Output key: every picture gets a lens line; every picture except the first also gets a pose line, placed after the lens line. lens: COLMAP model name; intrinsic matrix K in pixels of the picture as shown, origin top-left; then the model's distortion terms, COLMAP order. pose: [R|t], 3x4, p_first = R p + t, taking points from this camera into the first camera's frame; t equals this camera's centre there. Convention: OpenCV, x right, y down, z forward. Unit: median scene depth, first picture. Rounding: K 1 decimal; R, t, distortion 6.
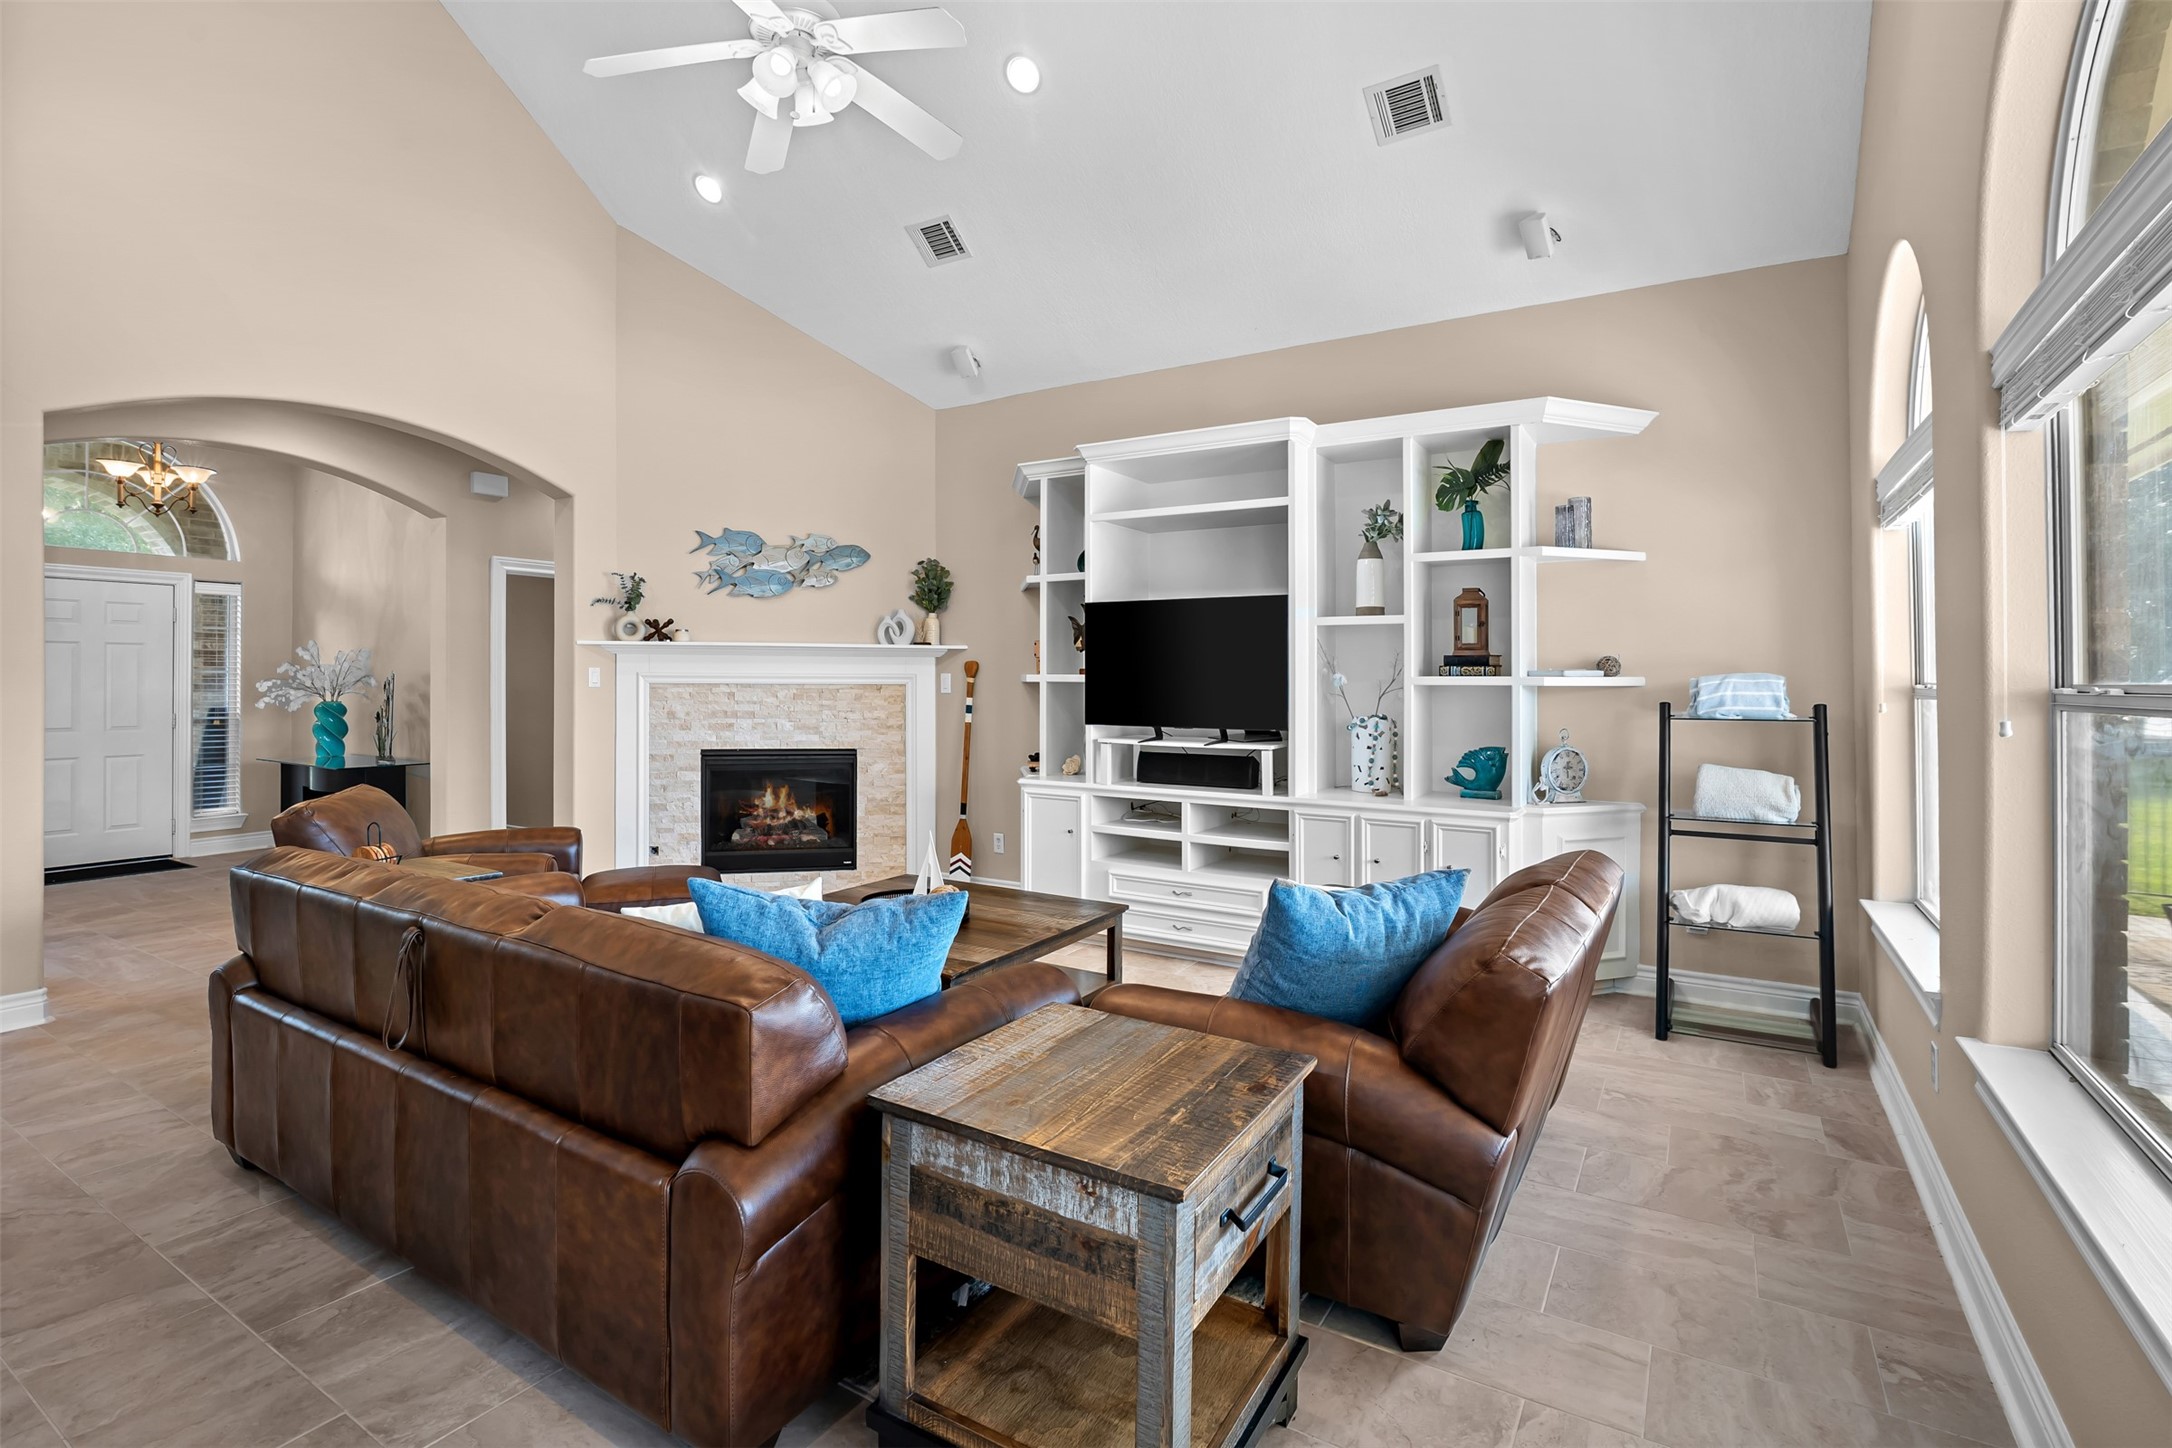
lens RADIAL K [[1017.1, 0, 1071.7], [0, 1017.1, 687.0], [0, 0, 1]] dist [-0.013297, 0.000335]
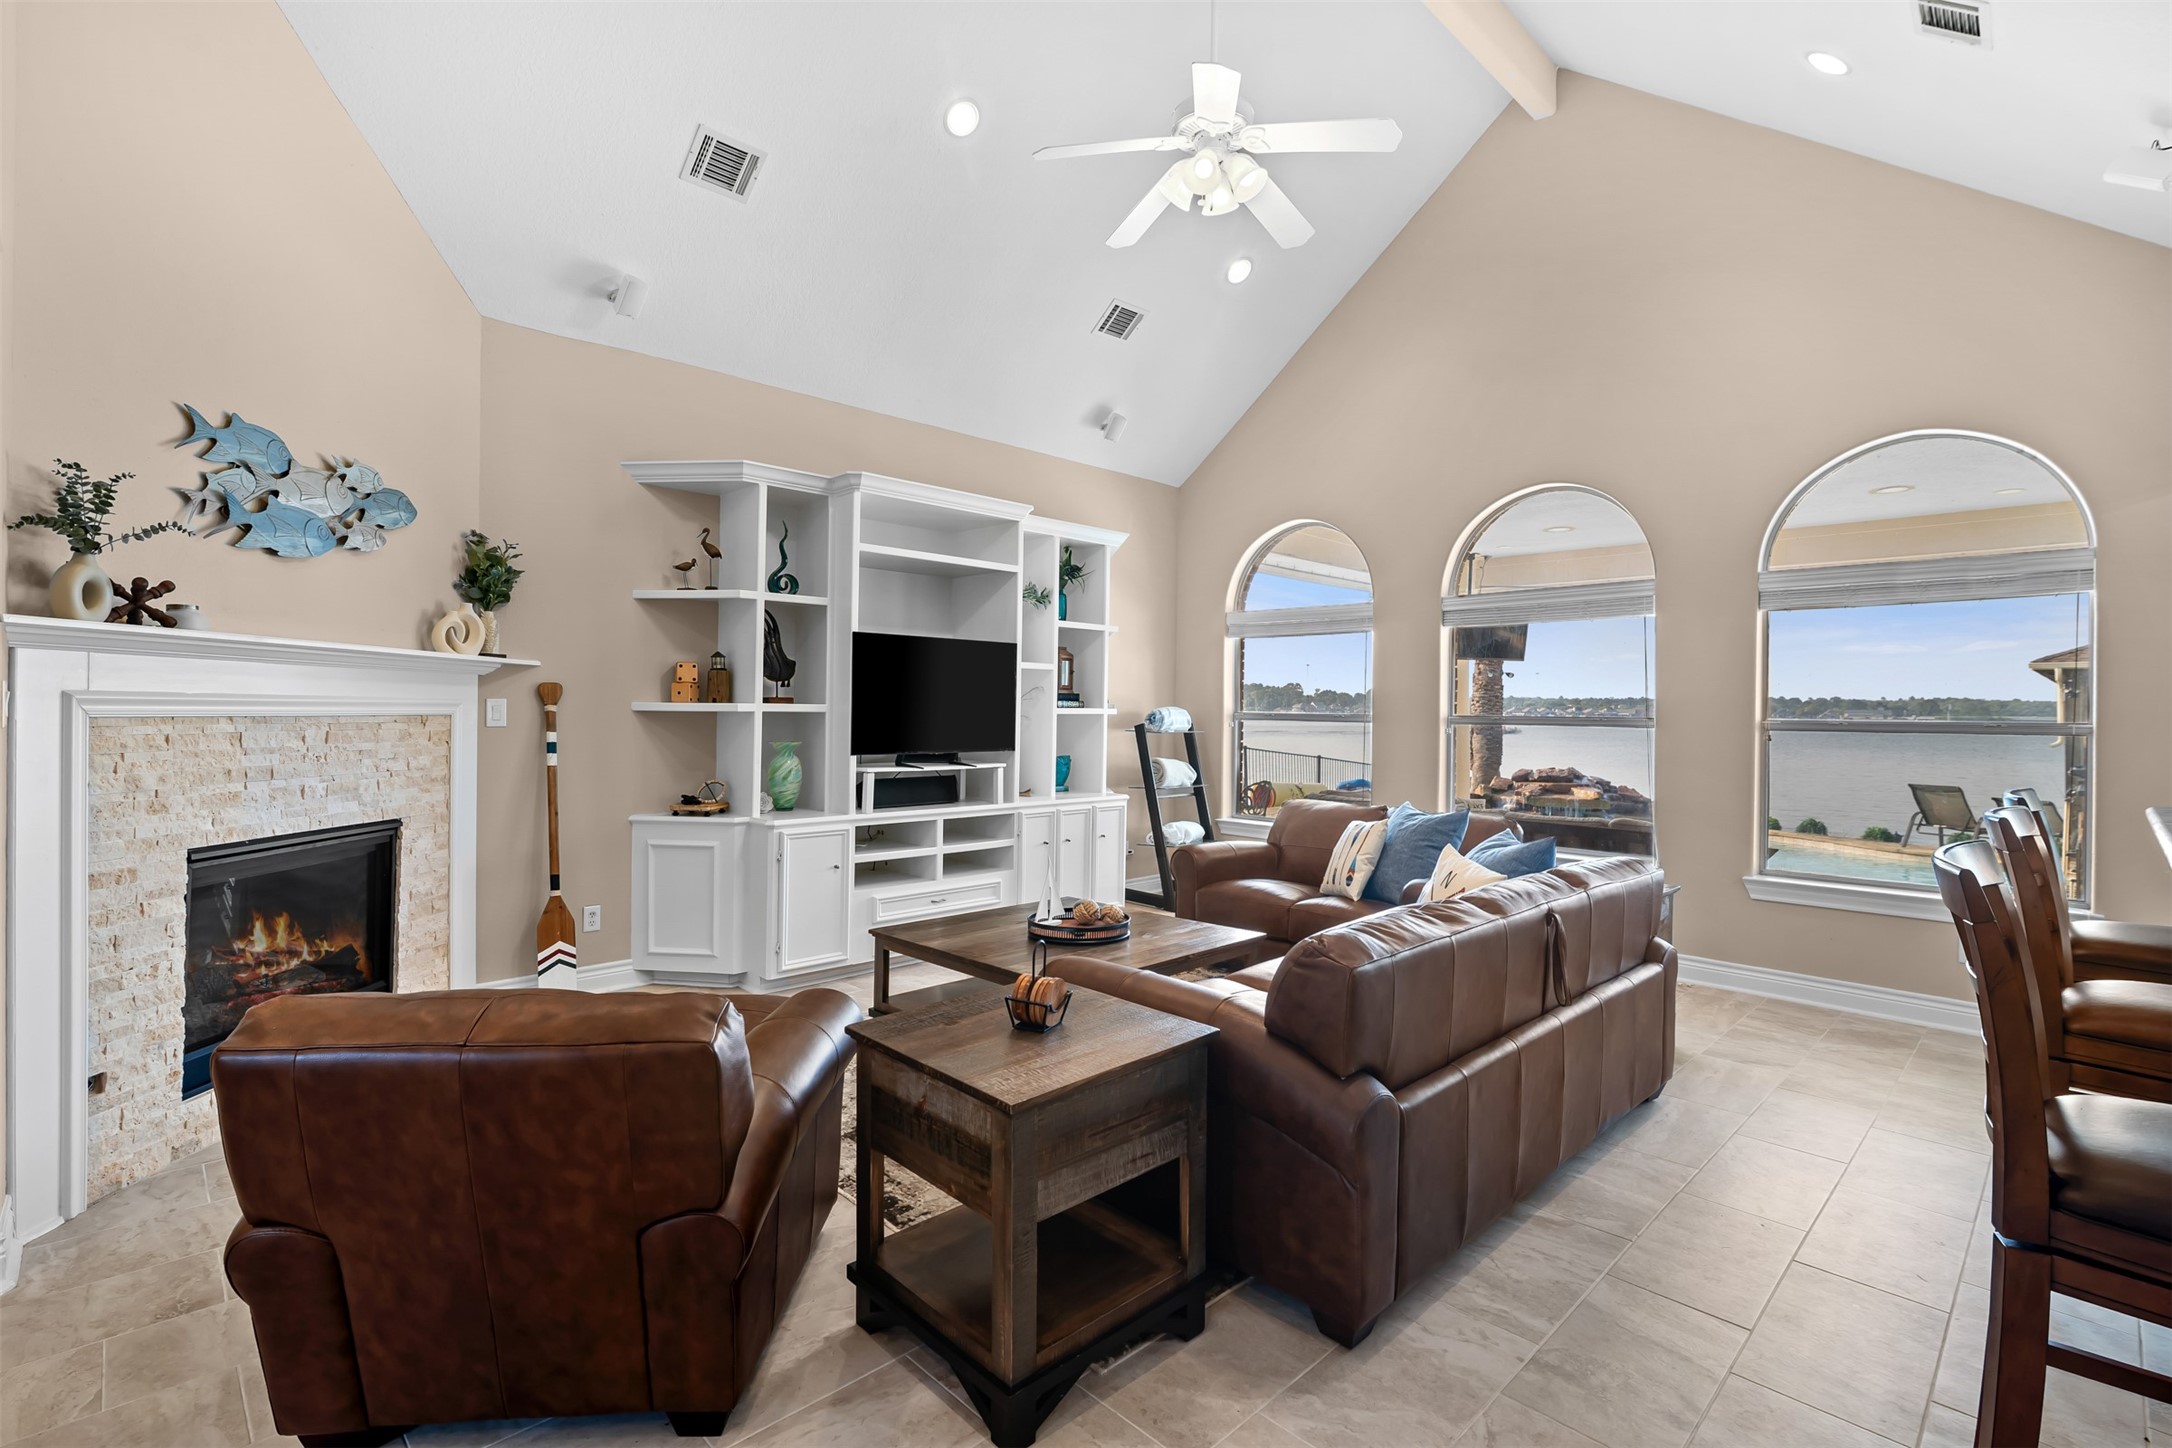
lens RADIAL K [[1017.1, 0, 1075.7], [0, 1017.1, 718.4], [0, 0, 1]] dist [-0.013297, 0.000335]
pose [[0.231286, -0.010777, 0.972826, -0.742644], [-0.004108, 0.999919, 0.012054, -0.010015], [-0.972877, -0.006785, 0.231223, 0.468021]]
